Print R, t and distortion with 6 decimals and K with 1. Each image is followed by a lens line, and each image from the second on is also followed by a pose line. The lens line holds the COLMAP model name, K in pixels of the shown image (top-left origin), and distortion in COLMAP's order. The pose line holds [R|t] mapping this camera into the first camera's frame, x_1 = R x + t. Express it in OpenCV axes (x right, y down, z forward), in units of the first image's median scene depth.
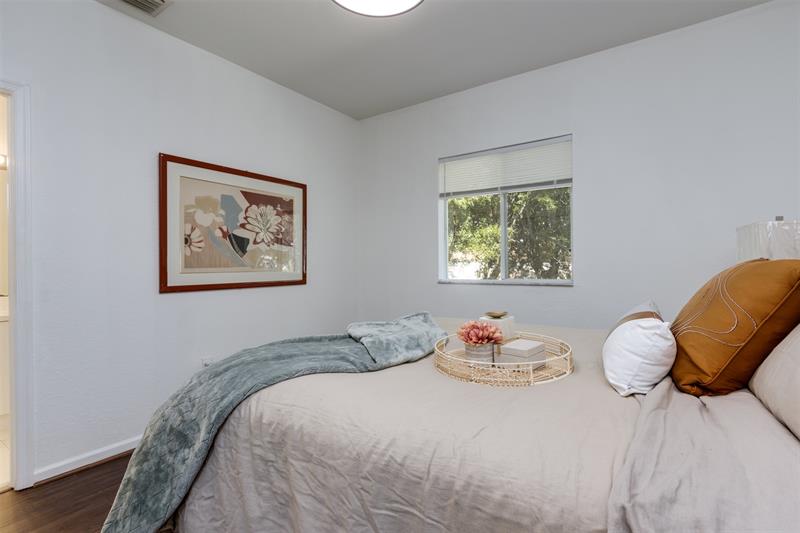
lens RADIAL K [[370.7, 0, 400.2], [0, 370.7, 264.3], [0, 0, 1]] dist [0.007927, -0.001359]
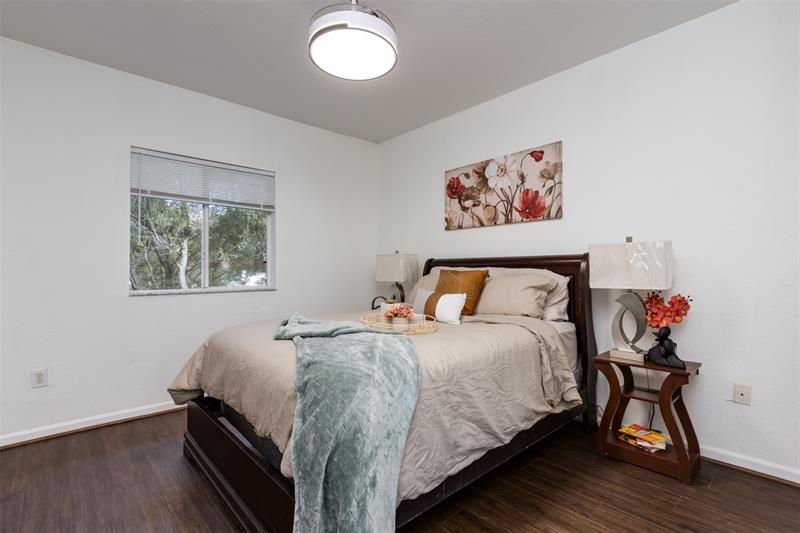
lens RADIAL K [[370.7, 0, 400.2], [0, 370.7, 264.3], [0, 0, 1]] dist [0.007927, -0.001359]
pose [[0.243963, 0.027234, 0.969402, -2.787606], [0.001804, 0.999591, -0.028536, 0.024999], [-0.969783, 0.008711, 0.243814, 1.112994]]
